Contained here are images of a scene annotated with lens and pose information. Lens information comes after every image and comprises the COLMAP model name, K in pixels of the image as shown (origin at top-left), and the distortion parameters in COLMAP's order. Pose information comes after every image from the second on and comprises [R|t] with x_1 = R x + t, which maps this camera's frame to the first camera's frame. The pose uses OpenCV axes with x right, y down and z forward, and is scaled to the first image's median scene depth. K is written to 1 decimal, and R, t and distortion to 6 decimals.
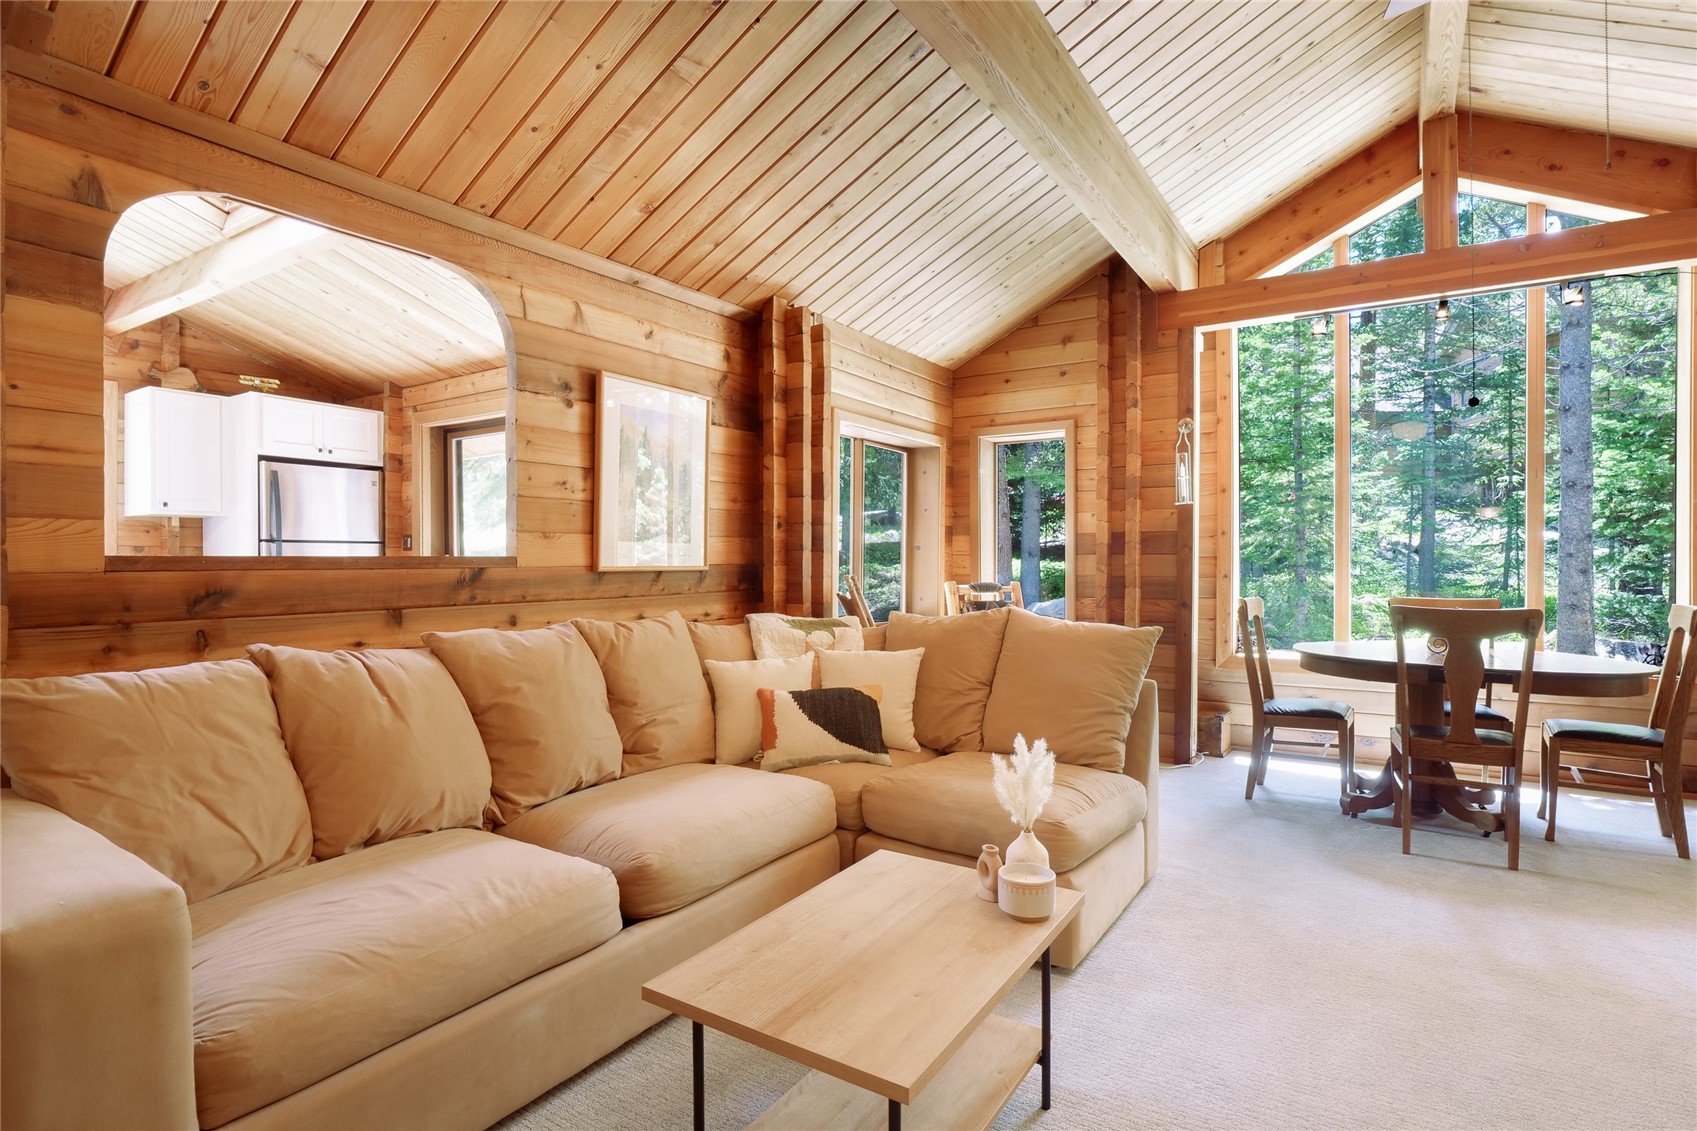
lens RADIAL K [[862.0, 0, 851.4], [0, 862.0, 567.5], [0, 0, 1]] dist [-0.011971, 0.001121]
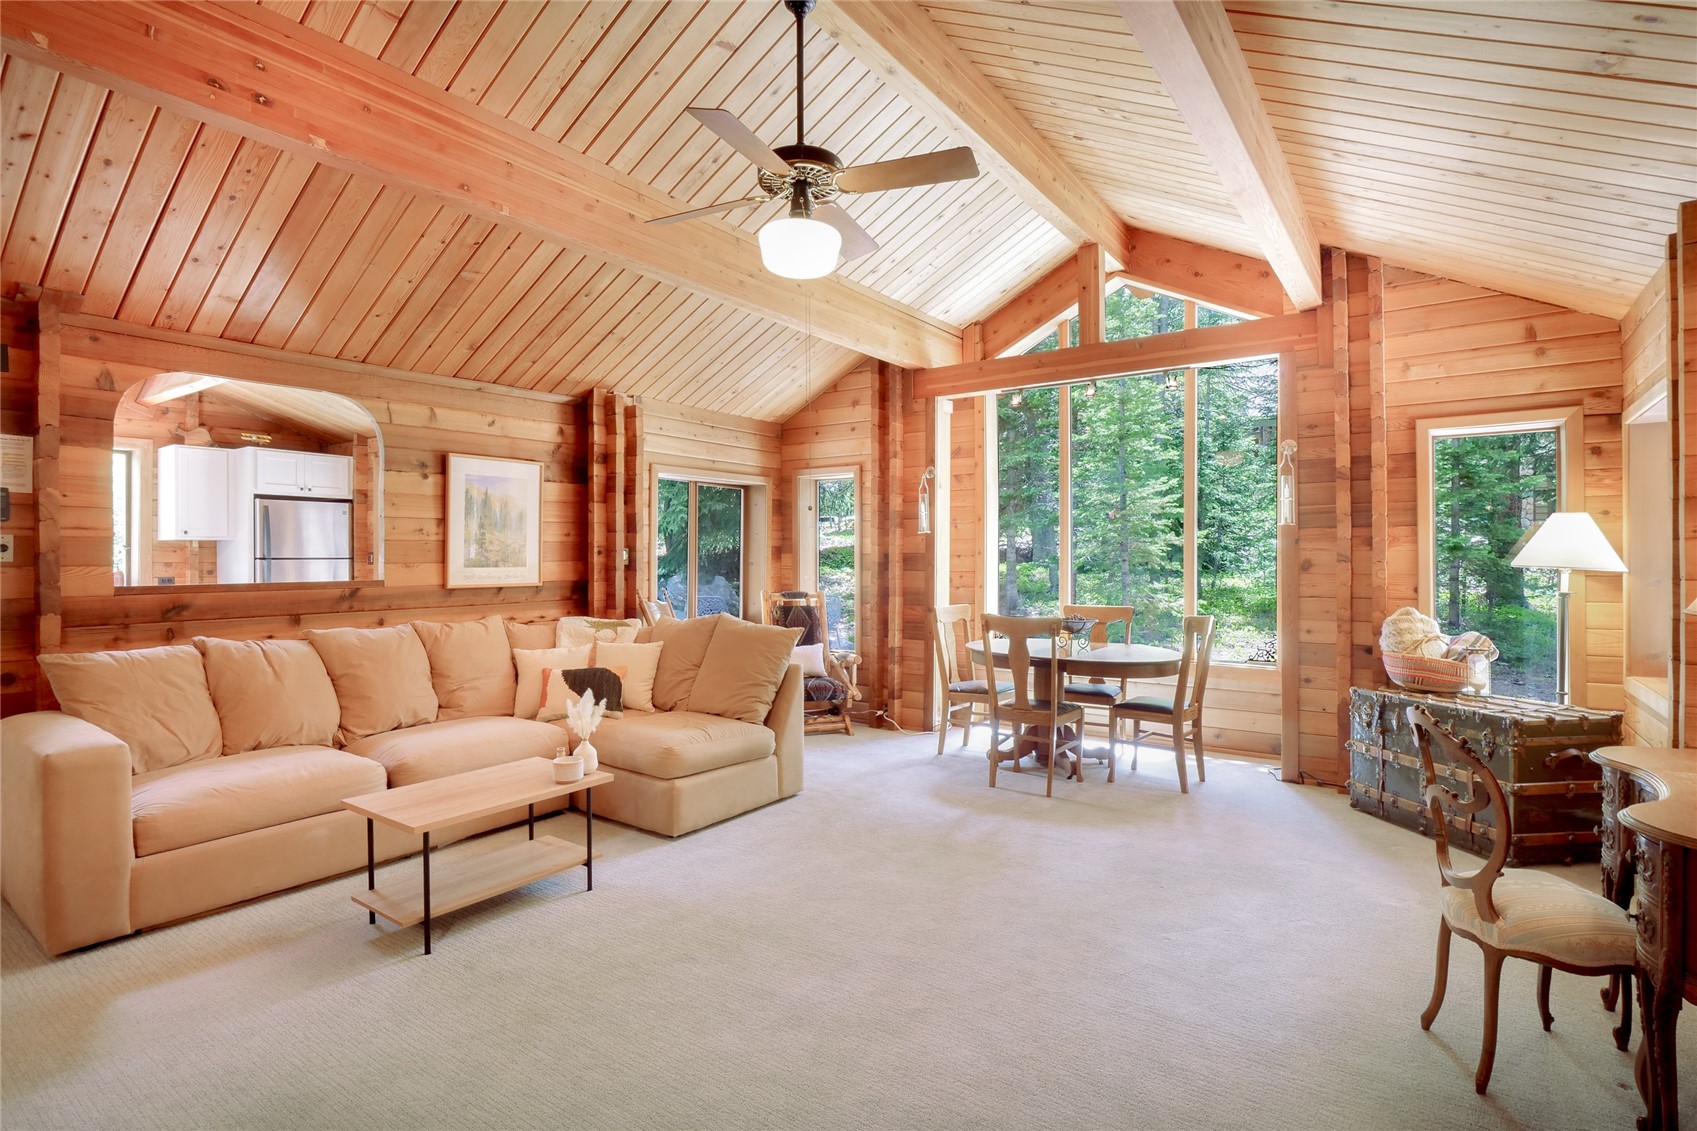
lens RADIAL K [[862.0, 0, 844.0], [0, 862.0, 560.5], [0, 0, 1]] dist [-0.011971, 0.001121]
pose [[0.998459, -0.000399, -0.055493, 0.470893], [0.000245, 0.999996, -0.002783, -0.039564], [0.055494, 0.002766, 0.998455, -0.439756]]
